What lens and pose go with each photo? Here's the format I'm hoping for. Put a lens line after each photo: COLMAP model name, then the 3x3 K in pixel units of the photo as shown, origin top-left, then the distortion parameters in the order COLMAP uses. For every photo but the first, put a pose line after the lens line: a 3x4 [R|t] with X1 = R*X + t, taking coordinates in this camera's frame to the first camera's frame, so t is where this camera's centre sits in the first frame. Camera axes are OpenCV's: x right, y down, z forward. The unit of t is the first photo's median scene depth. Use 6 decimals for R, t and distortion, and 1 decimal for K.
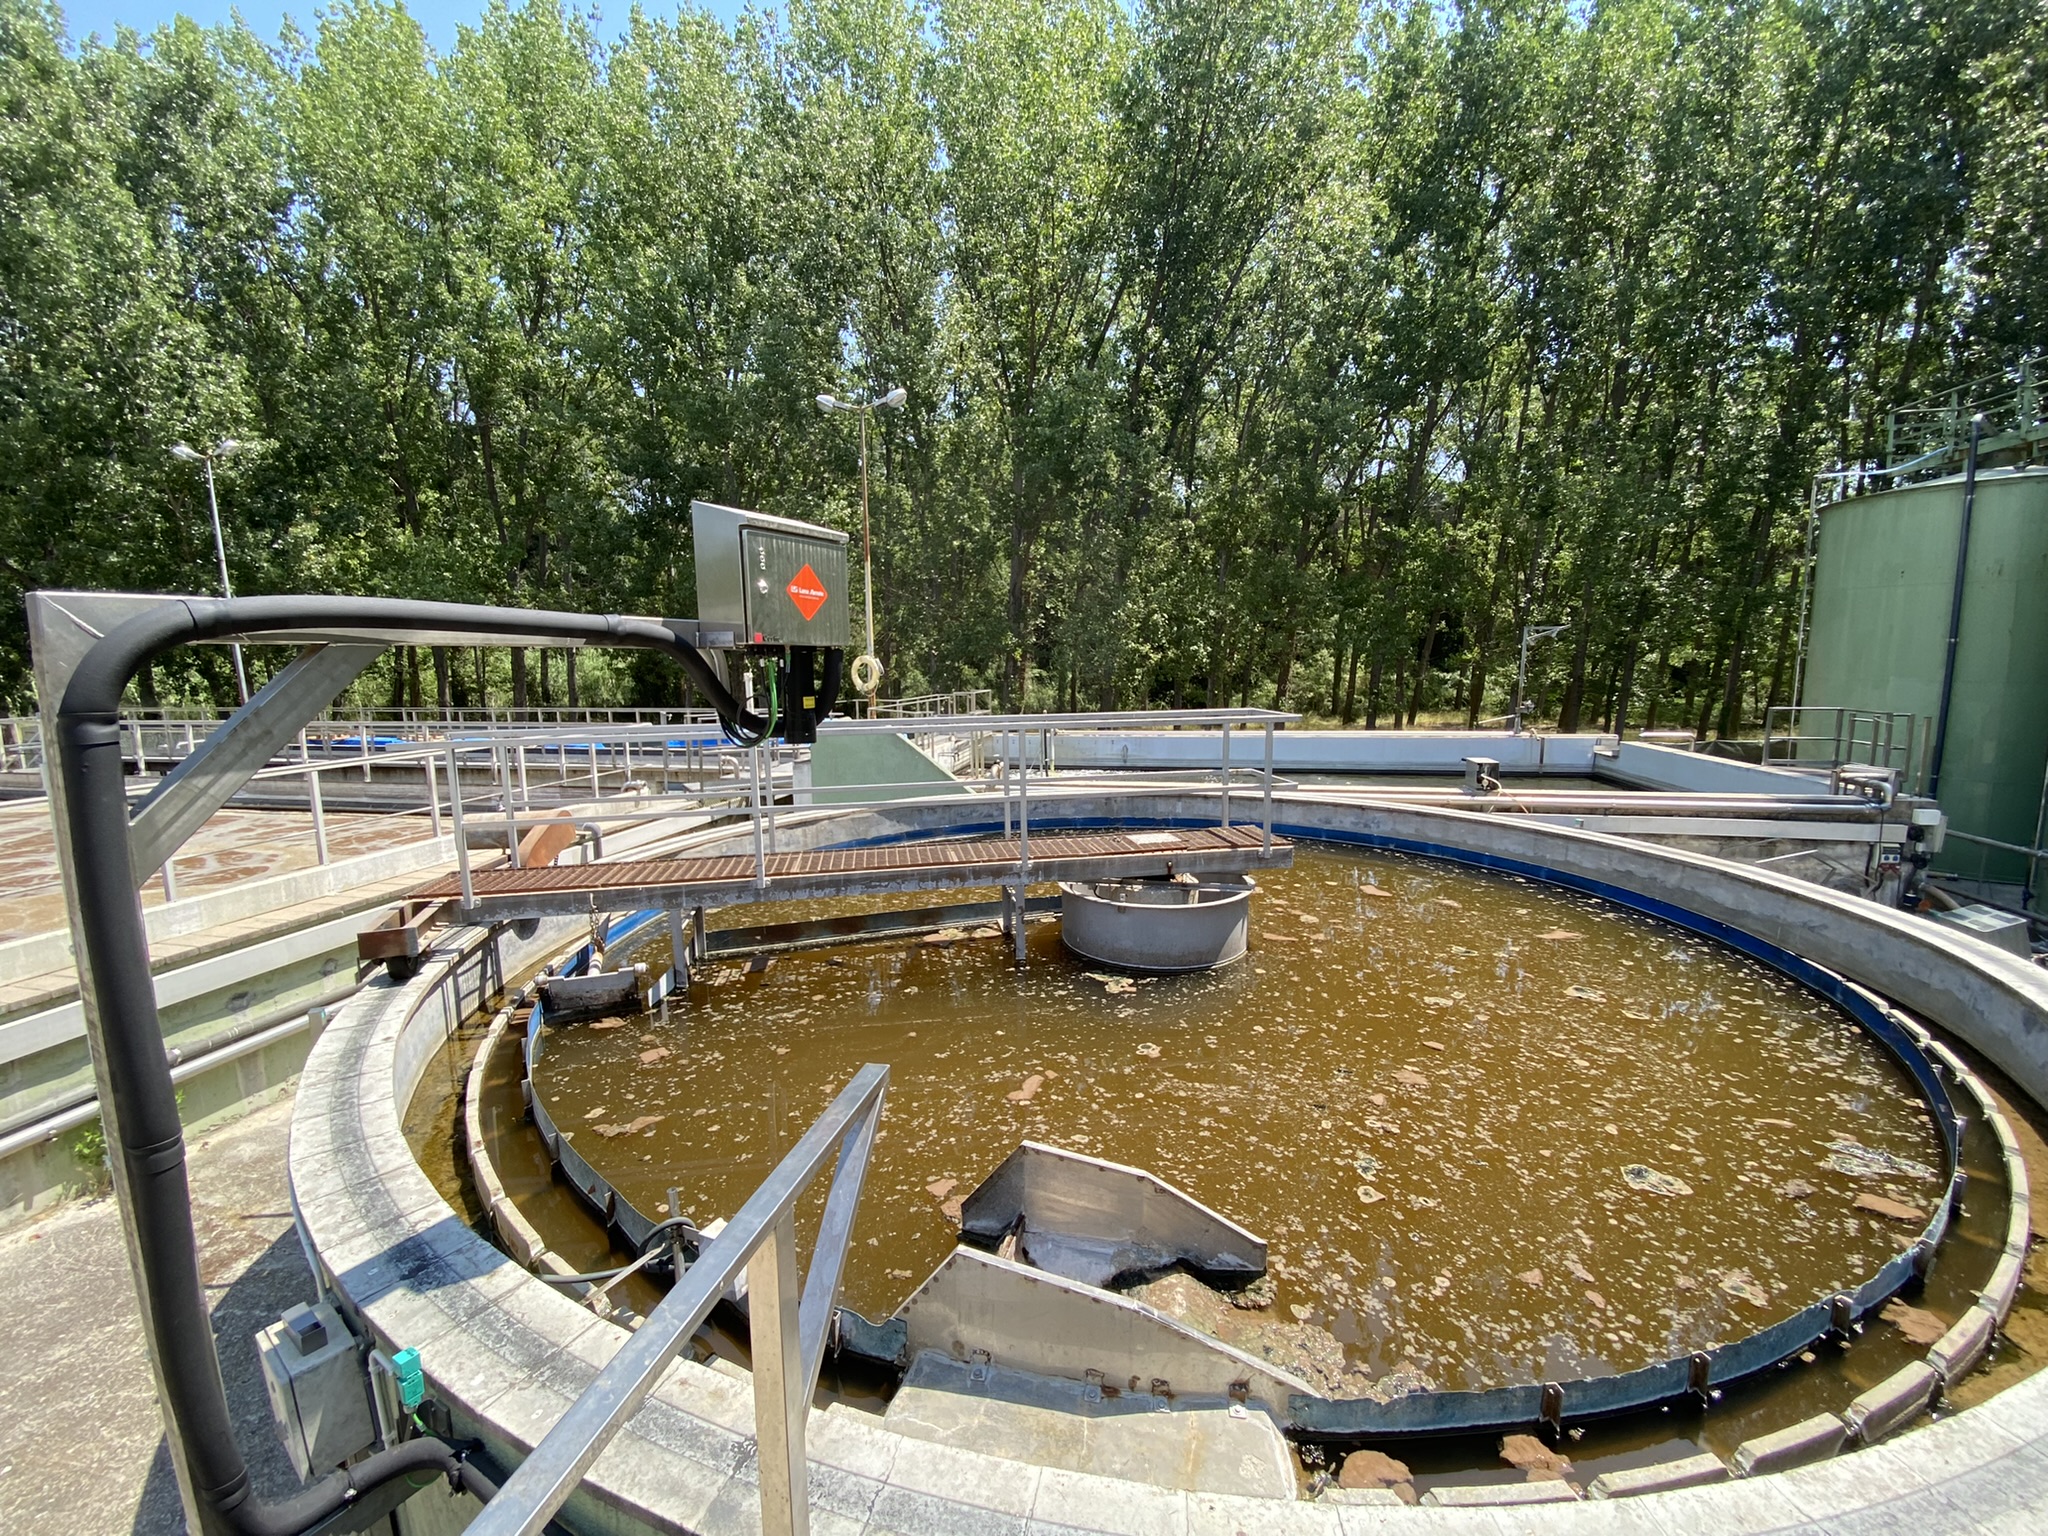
lens RADIAL K [[828.9, 0, 1014.8], [0, 828.9, 774.2], [0, 0, 1]] dist [0.027925, -0.000011]
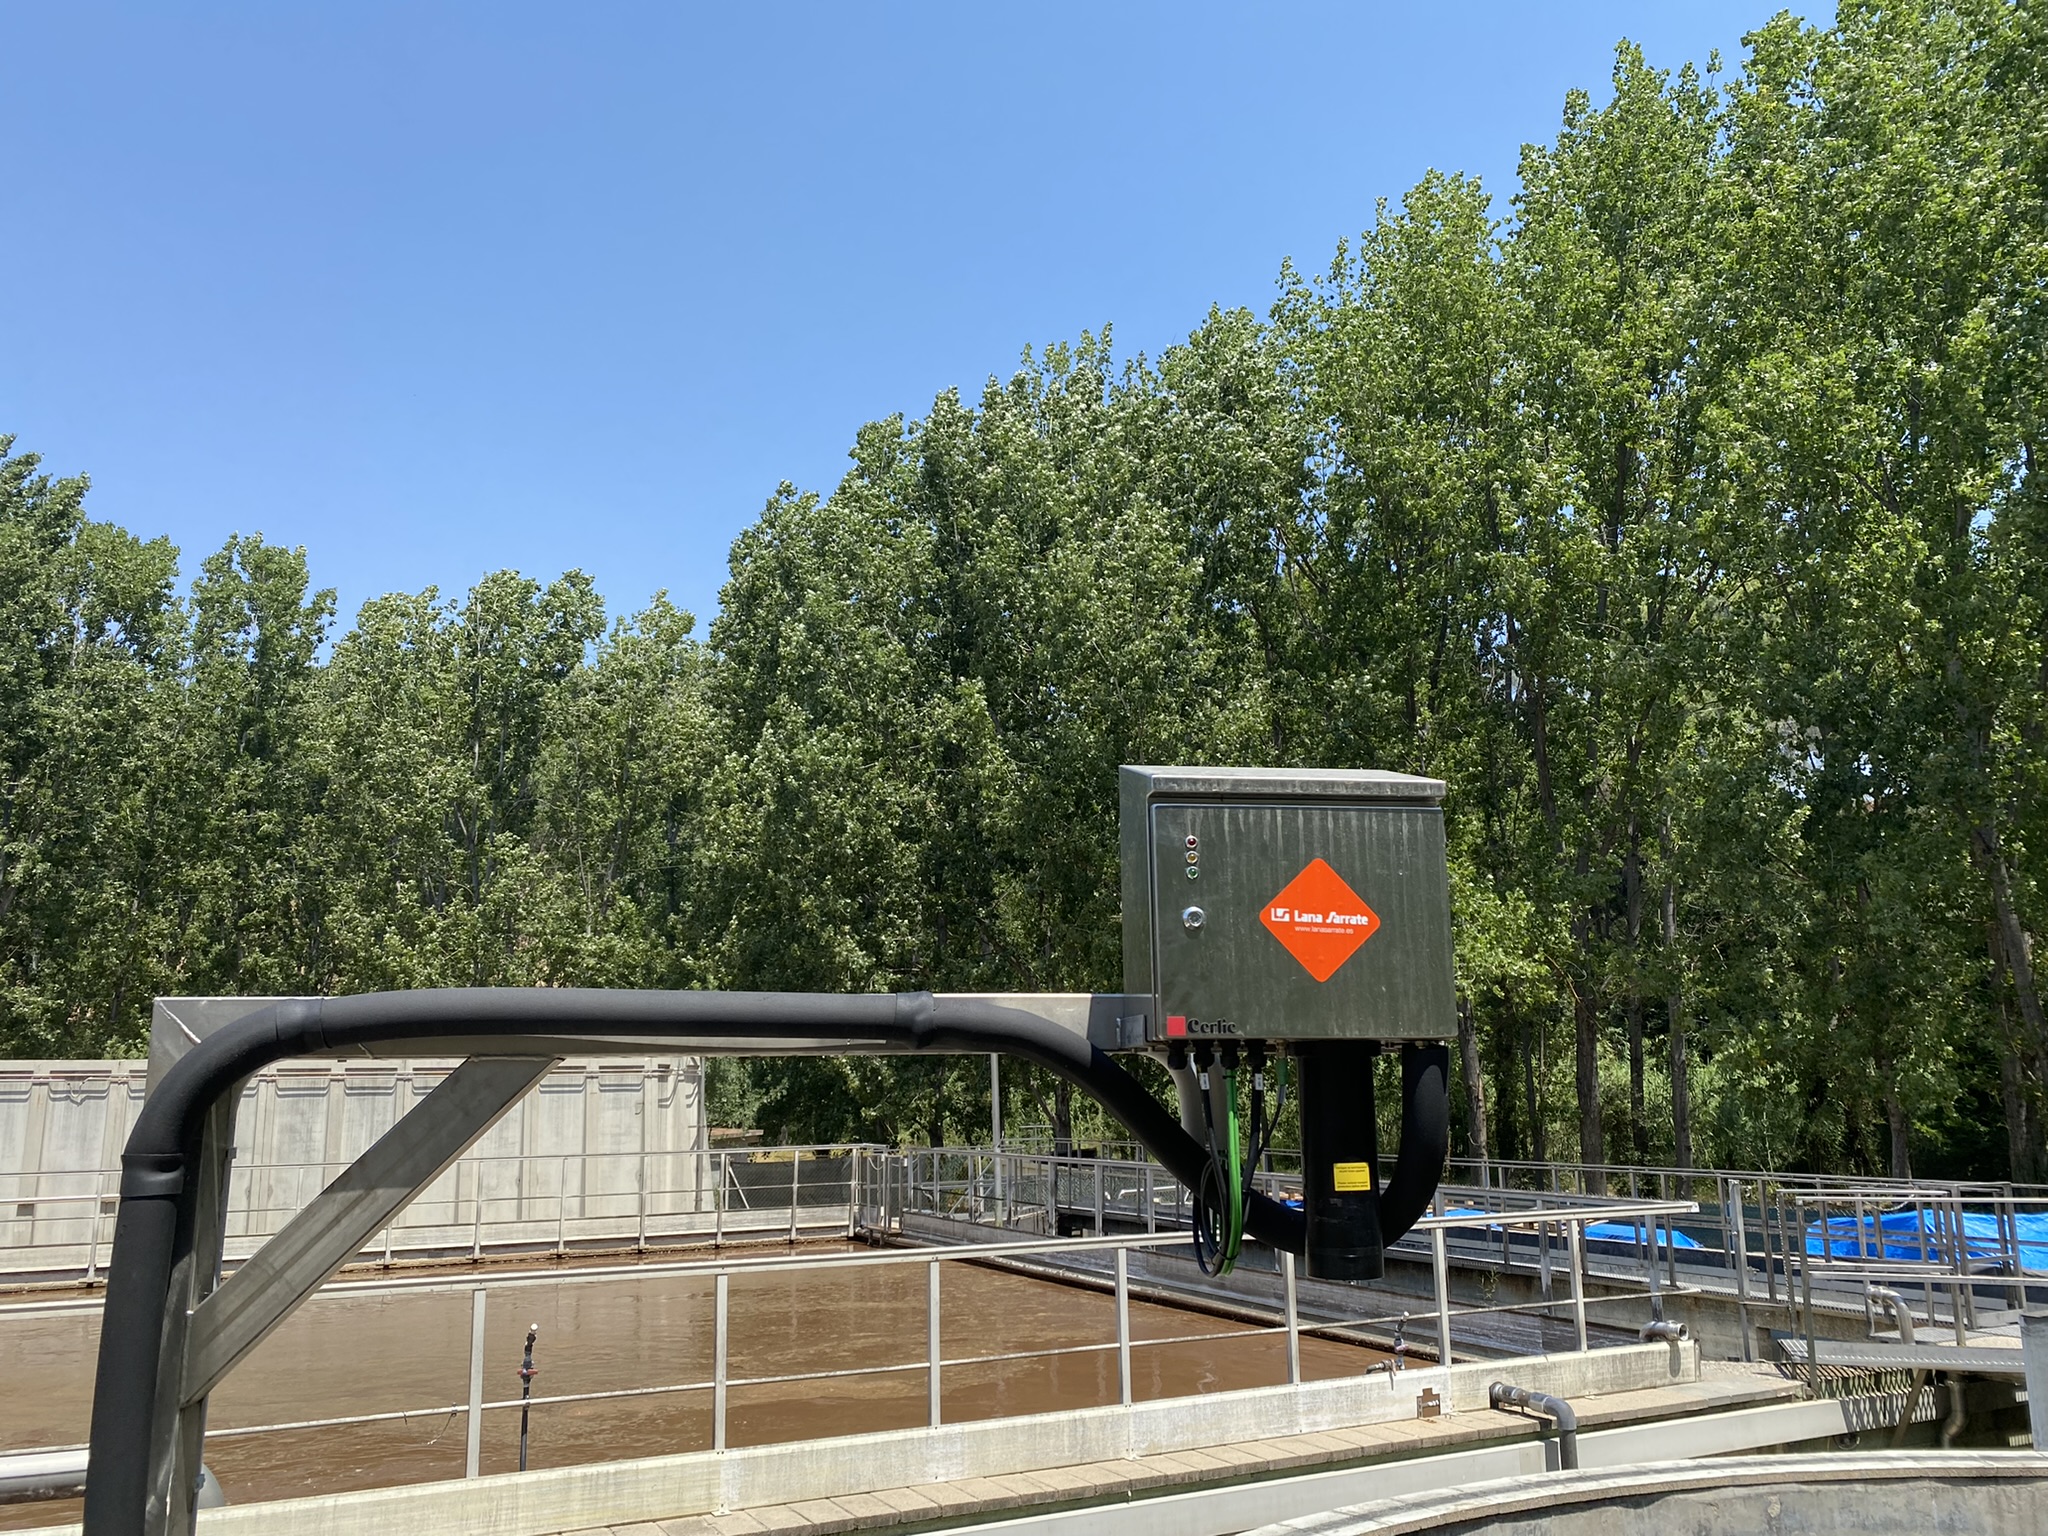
lens RADIAL K [[1580.1, 0, 1024.0], [0, 1580.1, 768.0], [0, 0, 1]] dist [0.029270, -0.045579]
pose [[0.630813, -0.148965, -0.761501, 0.166925], [-0.100795, 0.957351, -0.270774, -0.028781], [0.769360, 0.247563, 0.588895, 0.201014]]
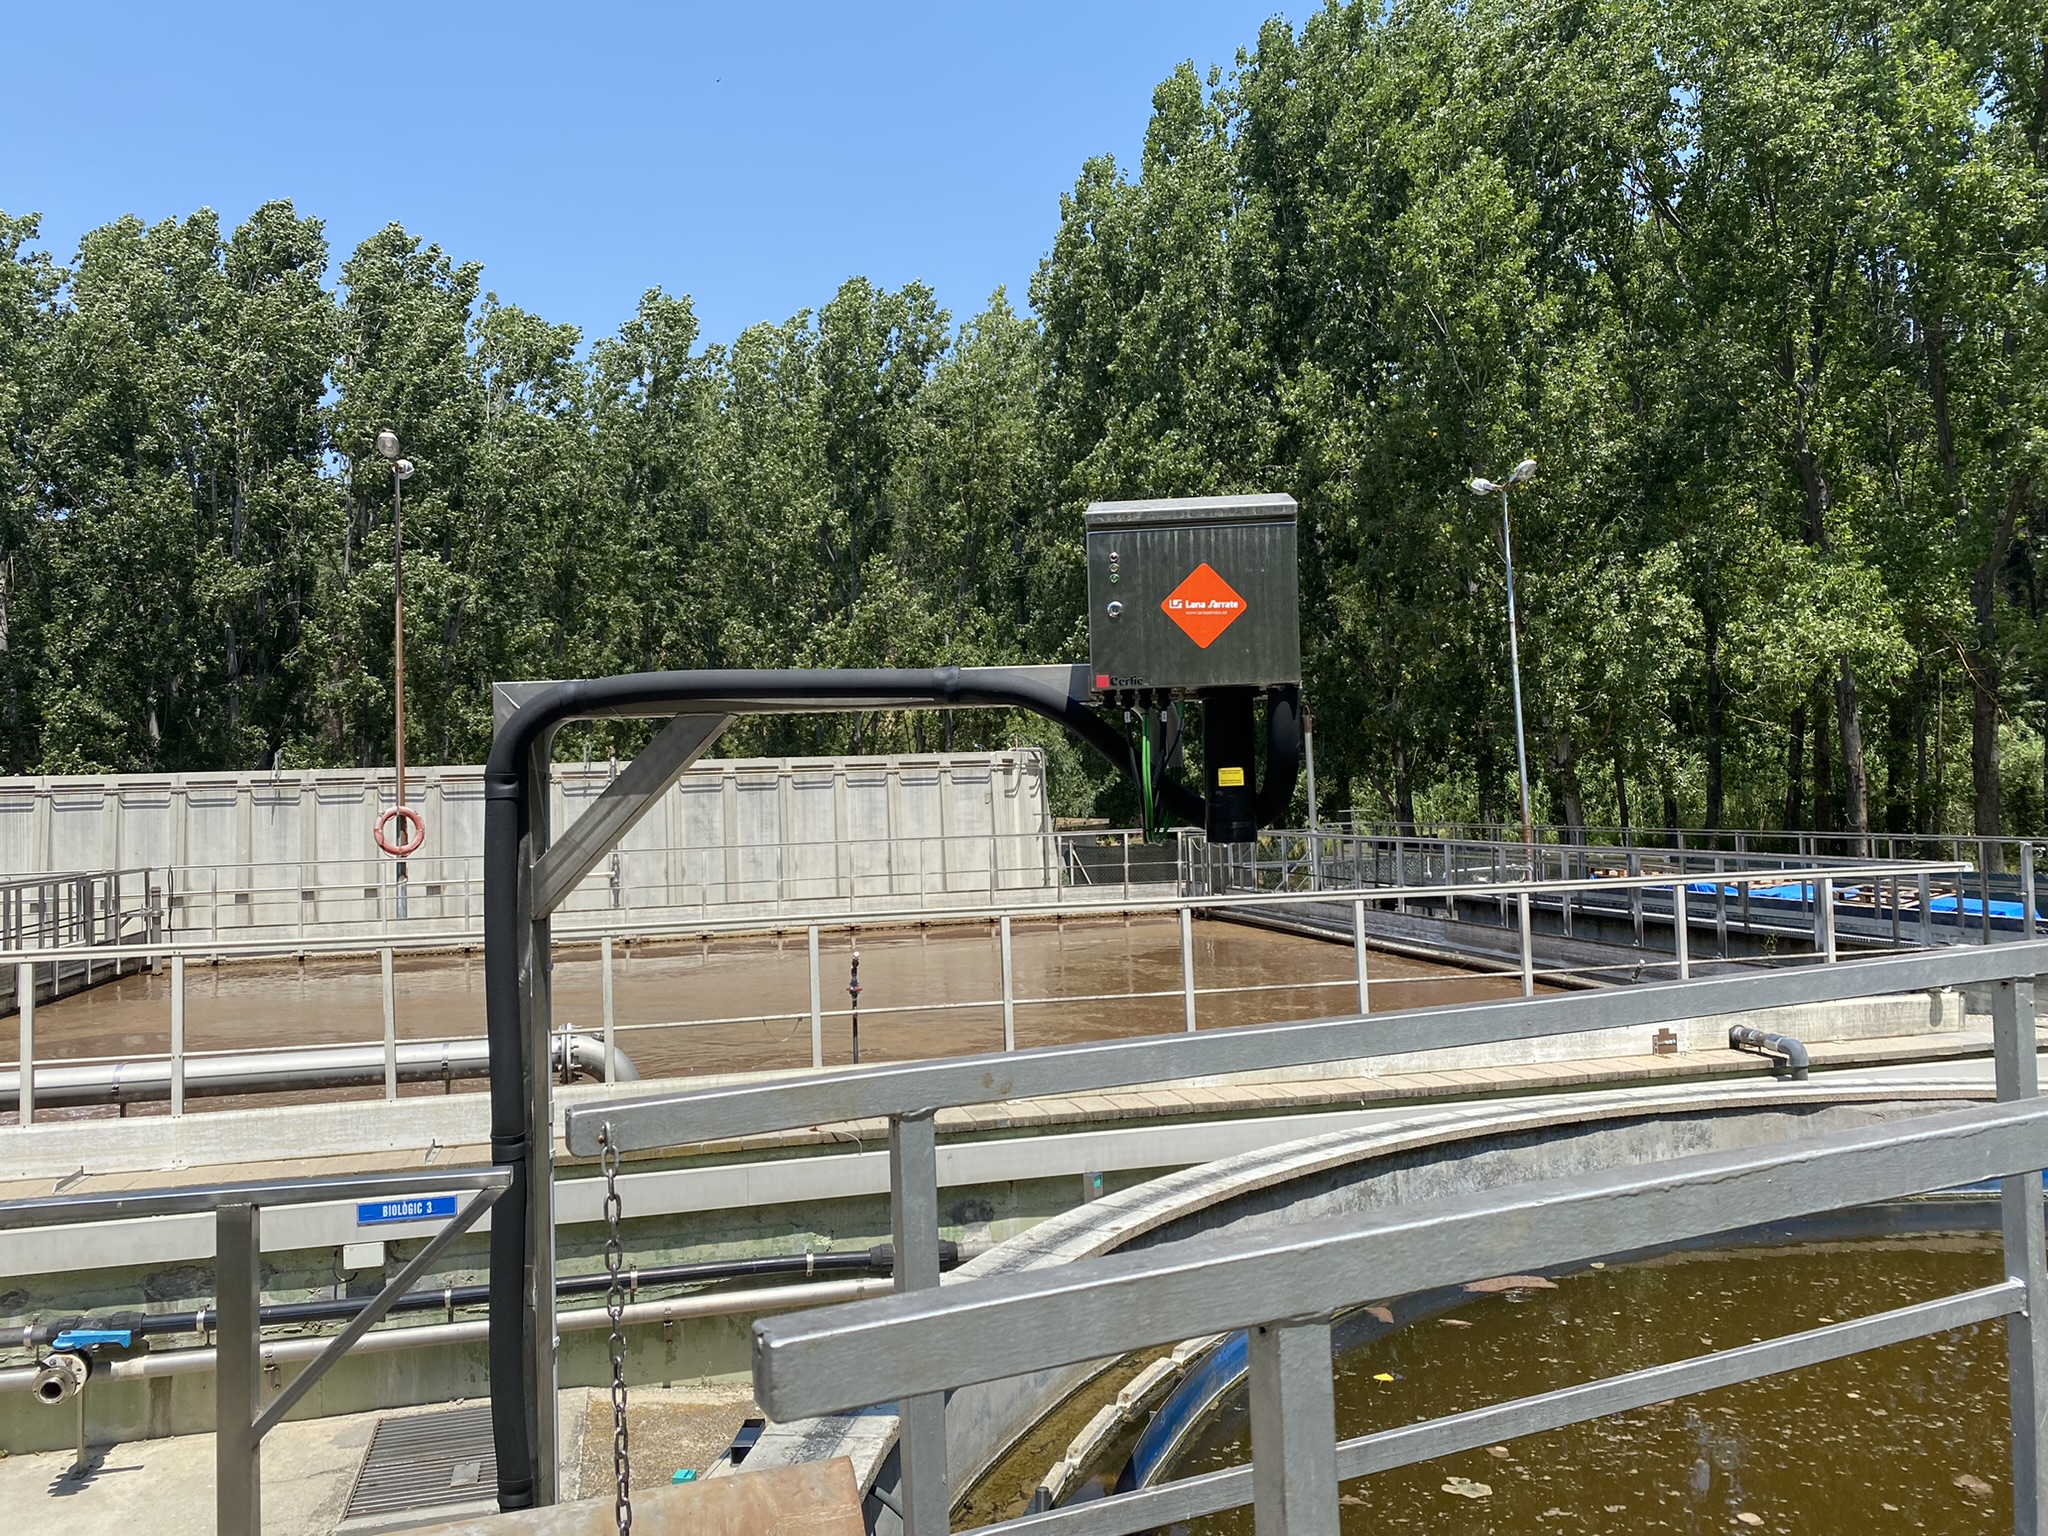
lens RADIAL K [[1558.3, 0, 995.0], [0, 1558.3, 753.8], [0, 0, 1]] dist [0.125393, -0.259367]
pose [[0.427794, -0.020676, -0.903640, 0.421355], [-0.098801, 0.992678, -0.069487, -0.003027], [0.898460, 0.119007, 0.422619, 0.197088]]
